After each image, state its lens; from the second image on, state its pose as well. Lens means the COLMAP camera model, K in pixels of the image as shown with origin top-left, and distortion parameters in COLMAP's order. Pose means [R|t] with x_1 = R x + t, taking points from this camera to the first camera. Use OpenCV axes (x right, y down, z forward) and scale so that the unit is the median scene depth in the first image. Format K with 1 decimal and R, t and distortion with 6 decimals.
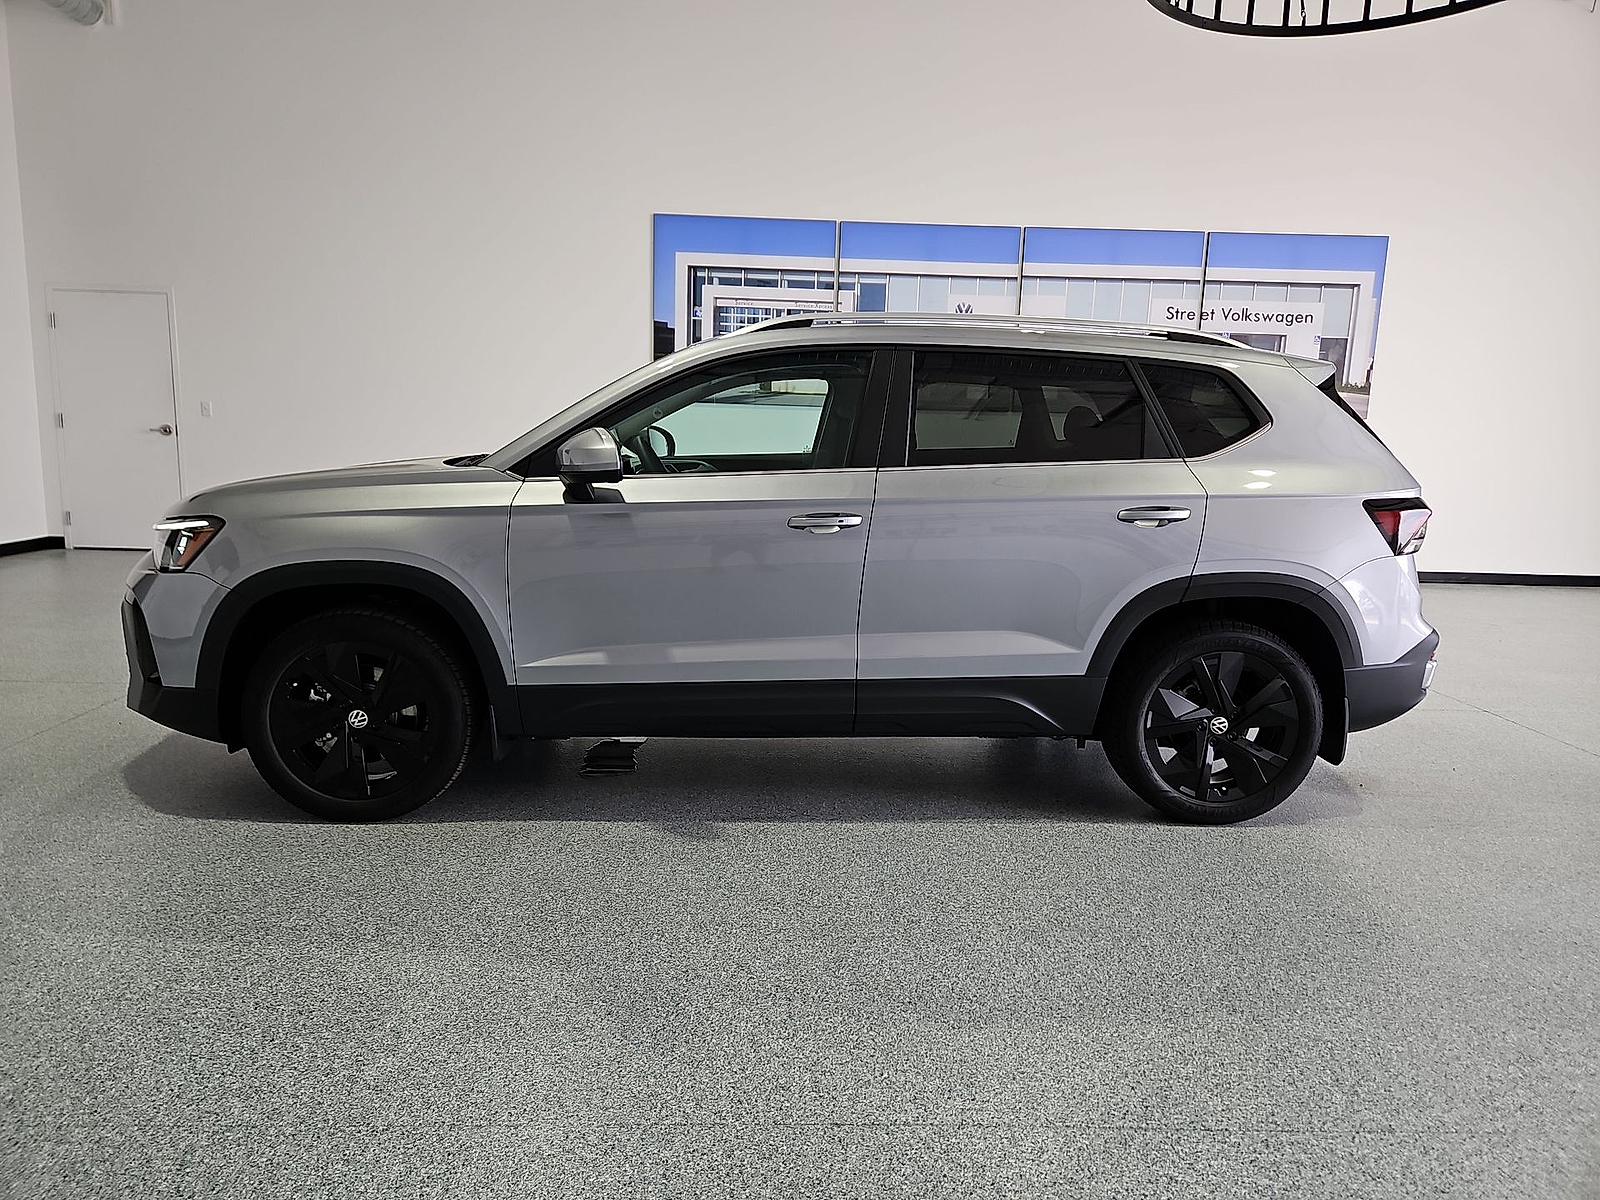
lens RADIAL K [[1067.9, 0, 795.0], [0, 1067.9, 595.2], [0, 0, 1]] dist [0.069913, -0.032000]
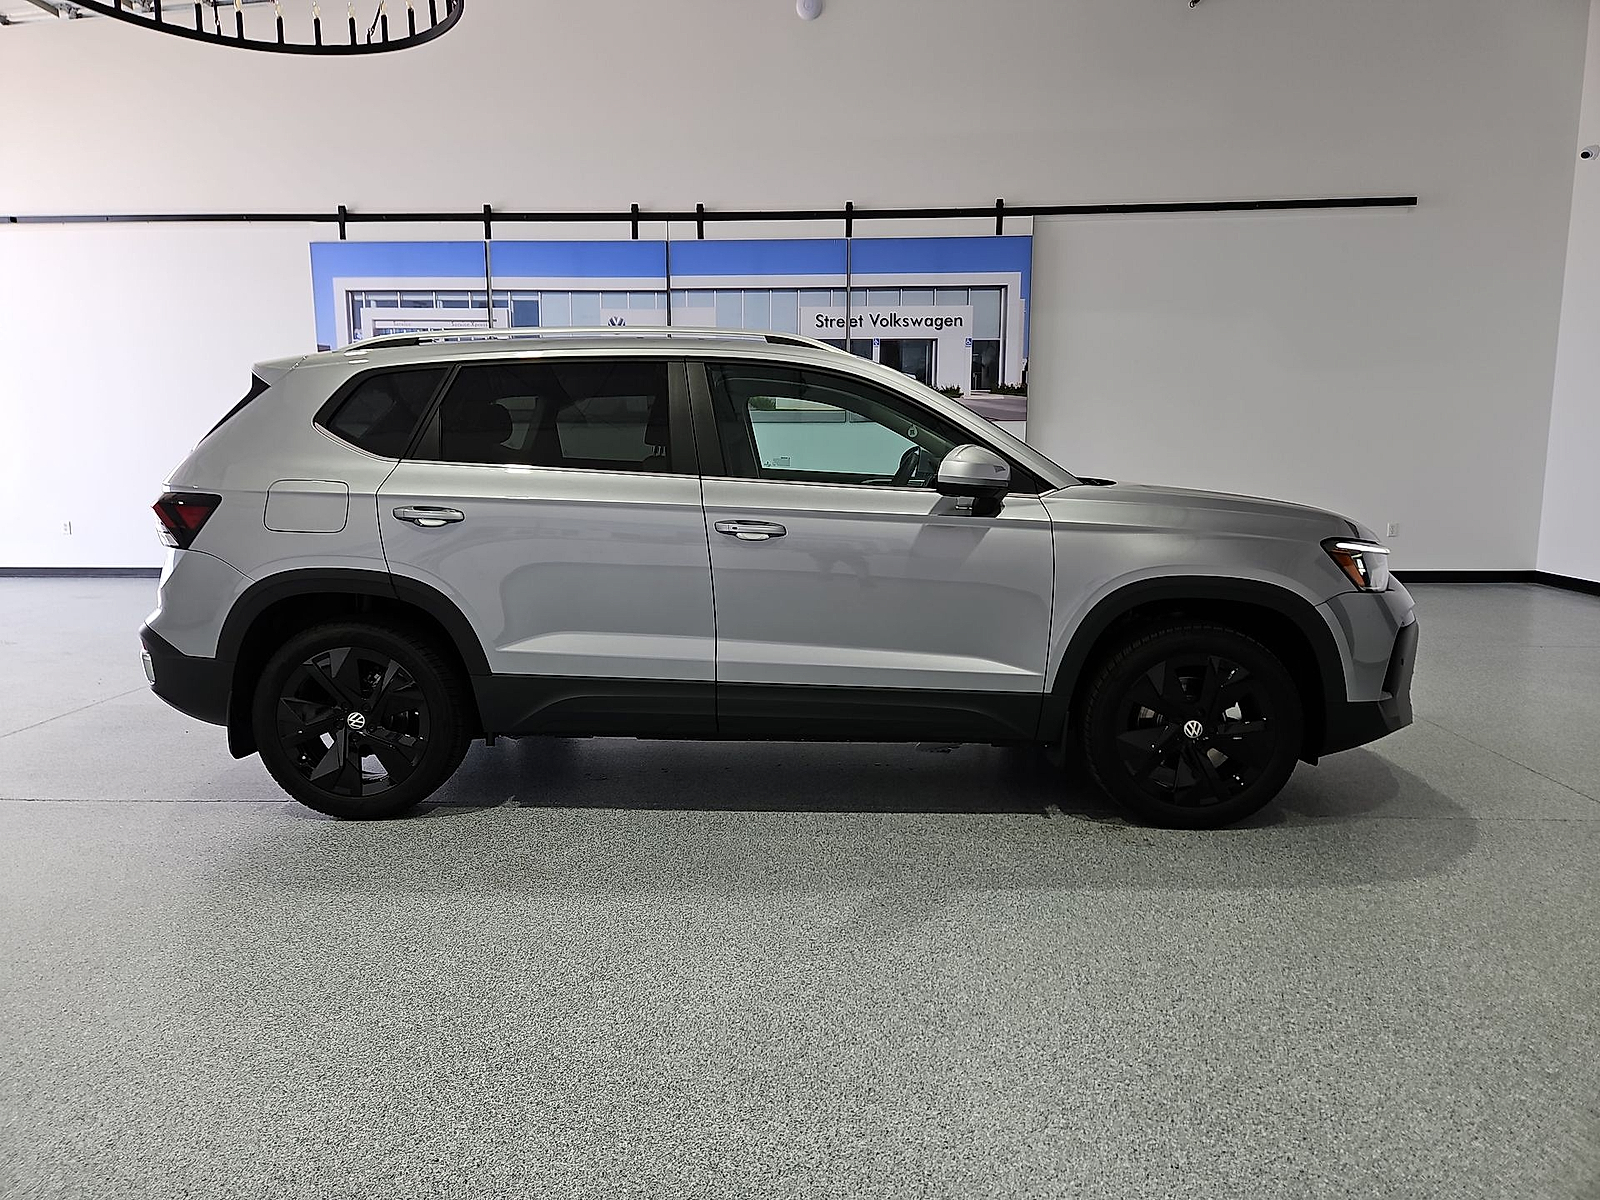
lens RADIAL K [[1067.9, 0, 859.5], [0, 1067.9, 587.1], [0, 0, 1]] dist [0.069913, -0.032000]
pose [[0.990217, -0.006874, -0.139368, 0.531661], [0.003759, 0.999737, -0.022605, 0.009457], [0.139486, 0.021860, 0.989983, 0.023634]]
